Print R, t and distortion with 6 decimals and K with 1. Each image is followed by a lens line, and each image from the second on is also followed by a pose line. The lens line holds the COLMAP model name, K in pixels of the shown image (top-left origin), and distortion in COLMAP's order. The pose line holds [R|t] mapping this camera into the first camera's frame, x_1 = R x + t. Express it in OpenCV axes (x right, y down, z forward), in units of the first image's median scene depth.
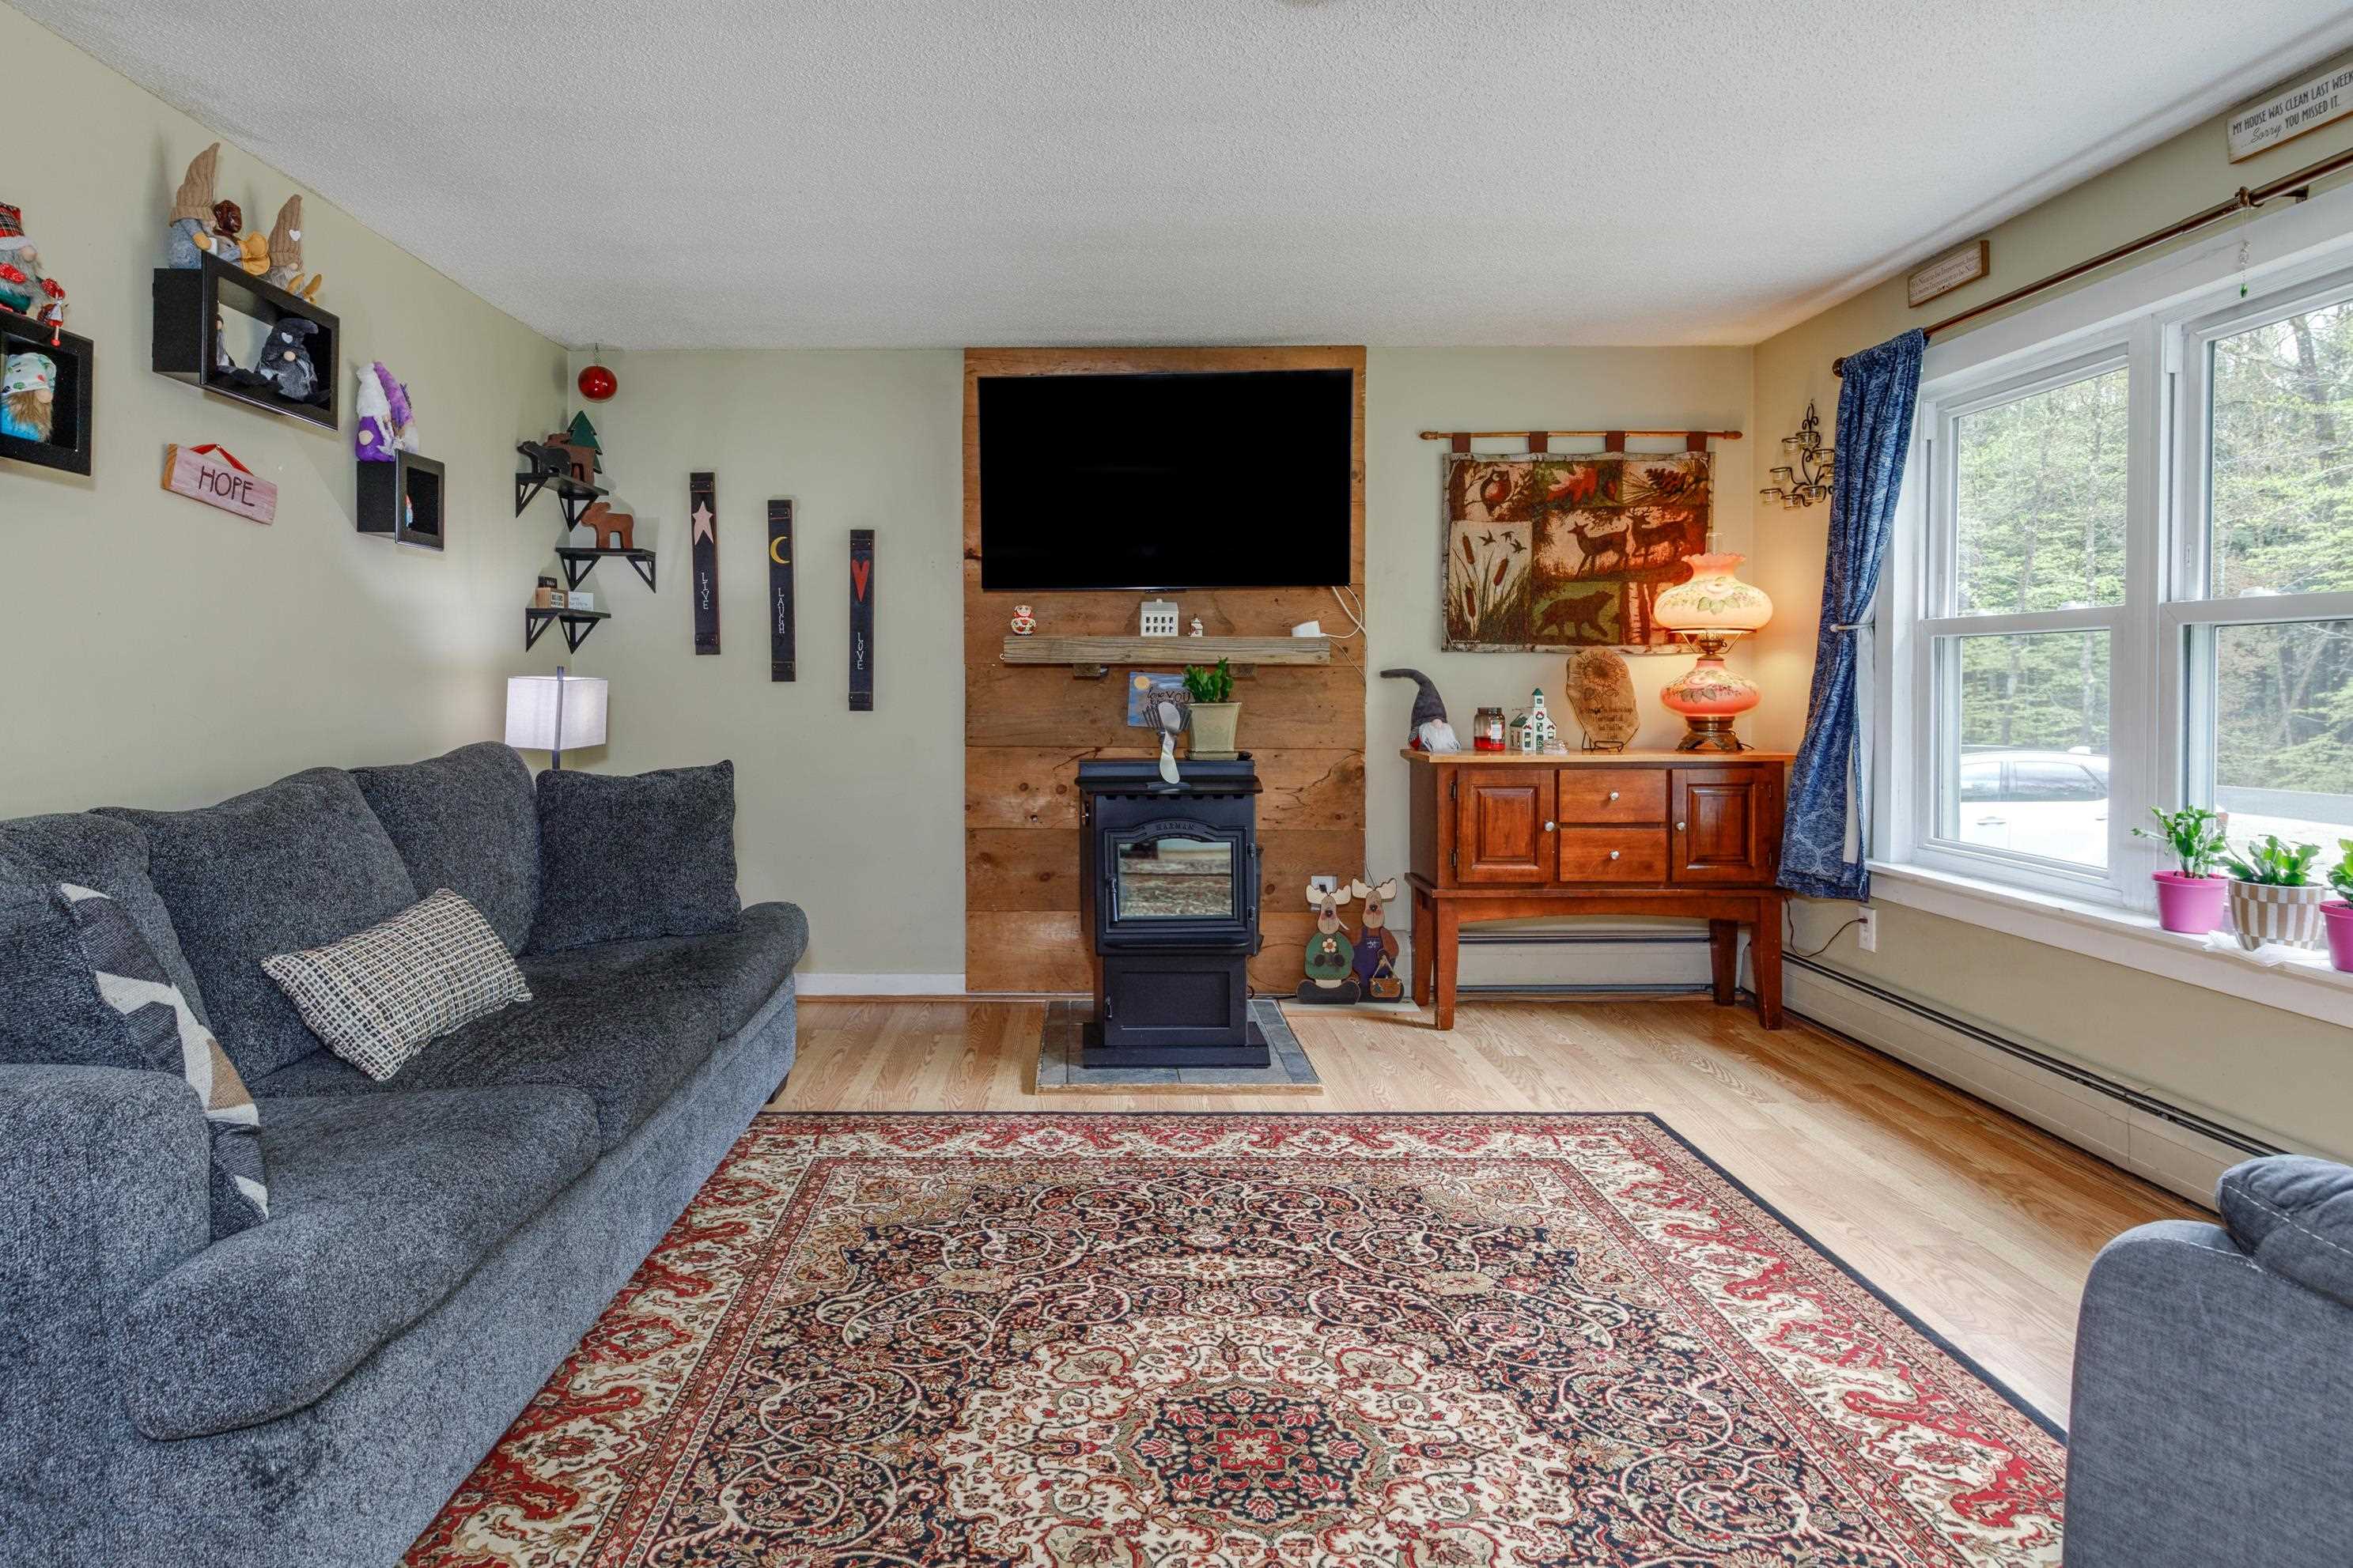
lens RADIAL K [[1398.8, 0, 1069.5], [0, 1398.8, 635.9], [0, 0, 1]] dist [0.003786, -0.001097]
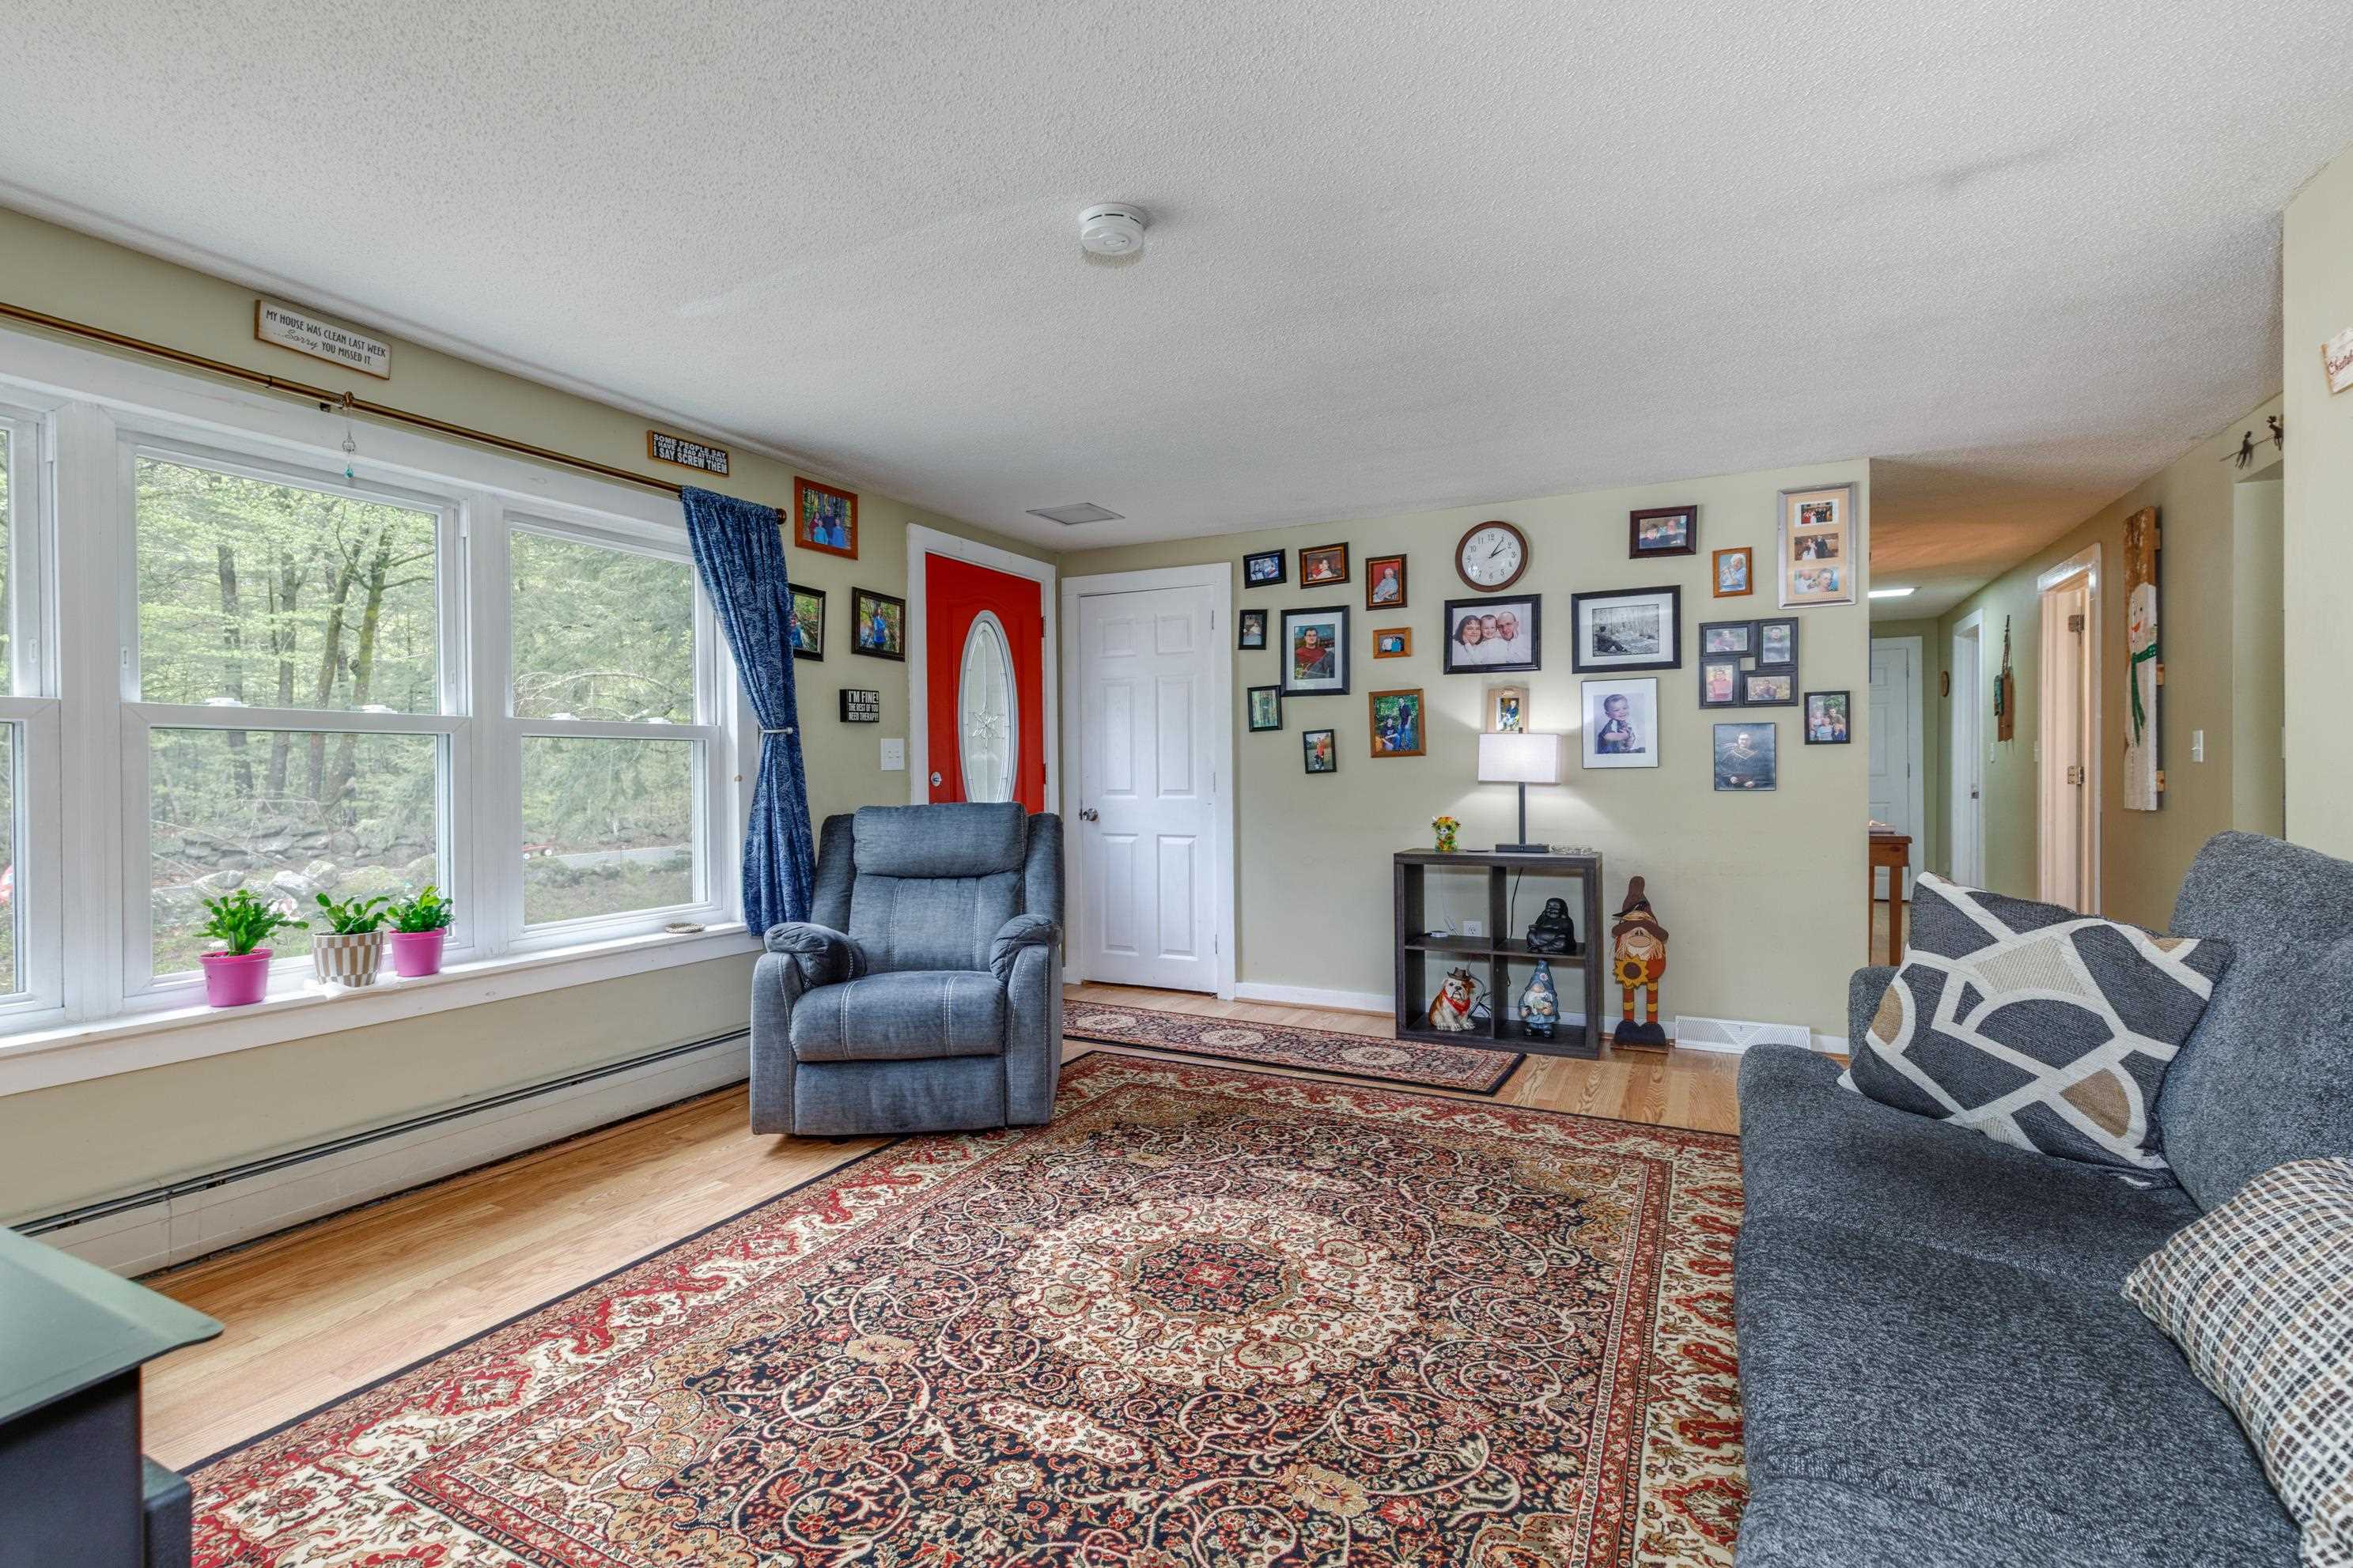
lens RADIAL K [[1029.3, 0, 1176.4], [0, 1029.3, 754.5], [0, 0, 1]] dist [0.001490, -0.000285]
pose [[-0.900589, 0.017025, 0.434338, -0.148074], [-0.003544, 0.998912, -0.046504, 0.031018], [-0.434657, -0.043421, -0.899549, 0.911856]]
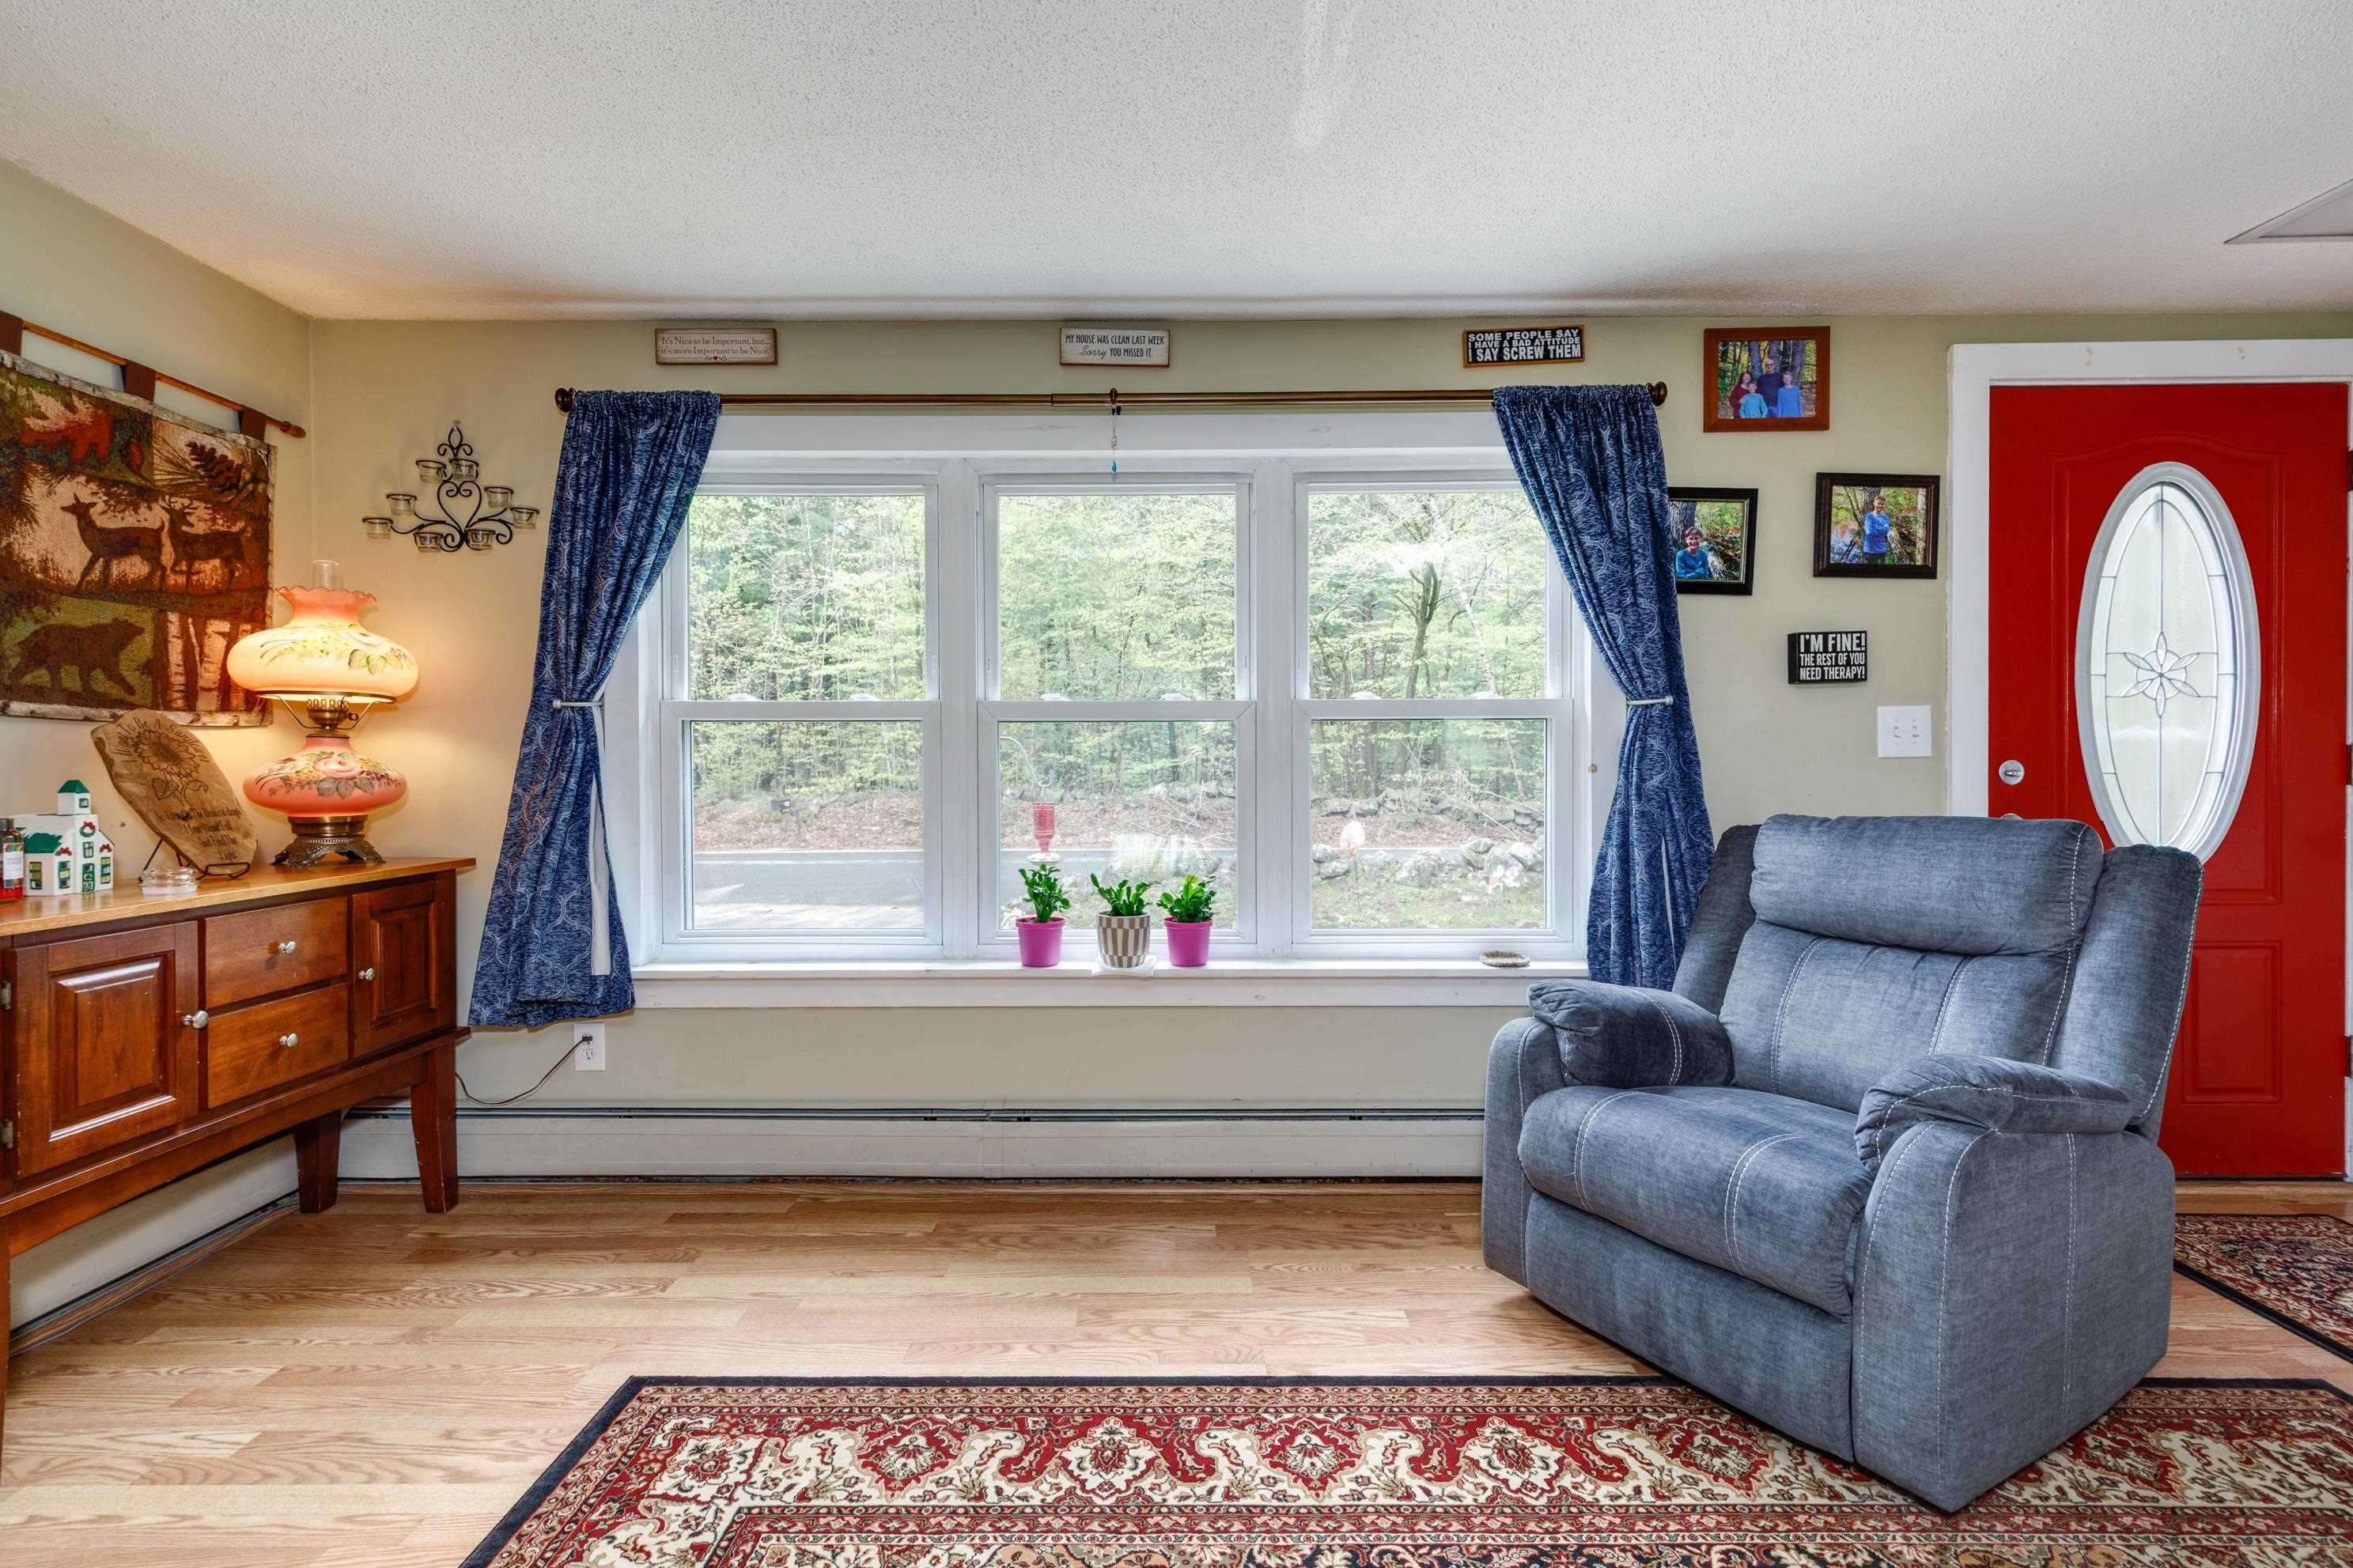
lens RADIAL K [[1065.1, 0, 1175.4], [0, 1065.1, 771.0], [0, 0, 1]] dist [0.004833, -0.000197]
pose [[-0.018136, -0.004142, 0.999827, -0.097849], [-0.029484, 0.999559, 0.003606, 0.019581], [-0.999401, -0.029414, -0.018250, 0.576406]]
